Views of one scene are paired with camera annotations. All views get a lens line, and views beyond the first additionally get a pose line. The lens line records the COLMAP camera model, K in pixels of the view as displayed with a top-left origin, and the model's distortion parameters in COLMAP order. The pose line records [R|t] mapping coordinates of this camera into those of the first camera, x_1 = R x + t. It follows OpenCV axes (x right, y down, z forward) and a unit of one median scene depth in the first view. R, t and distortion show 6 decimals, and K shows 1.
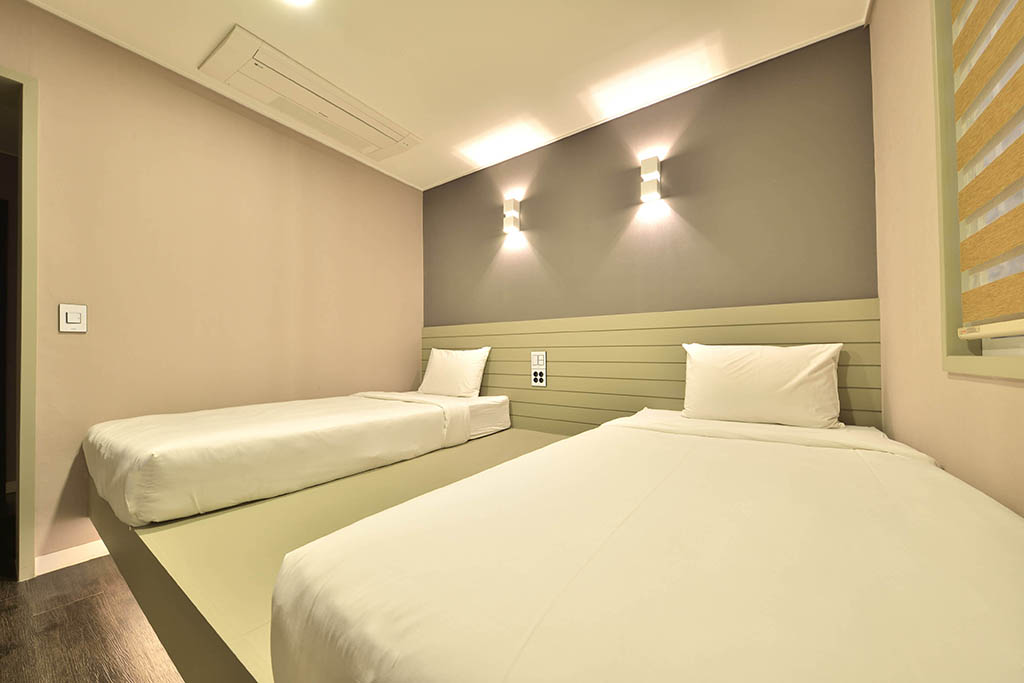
lens RADIAL K [[376.3, 0, 516.6], [0, 376.3, 342.0], [0, 0, 1]] dist [0.001403, 0.000132]
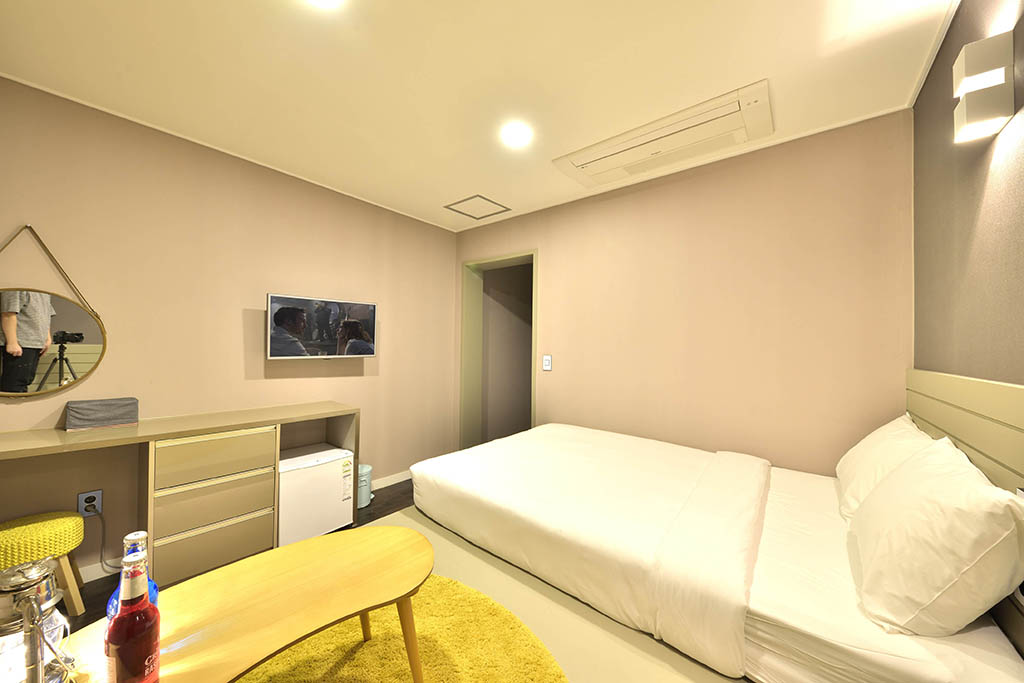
lens RADIAL K [[353.3, 0, 512.0], [0, 353.3, 341.5], [0, 0, 1]] dist [-0.000161, -0.000056]
pose [[-0.077834, -0.011113, -0.996904, 0.446200], [-0.012701, 0.999868, -0.010155, -0.114845], [0.996885, 0.011871, -0.077965, 0.753065]]
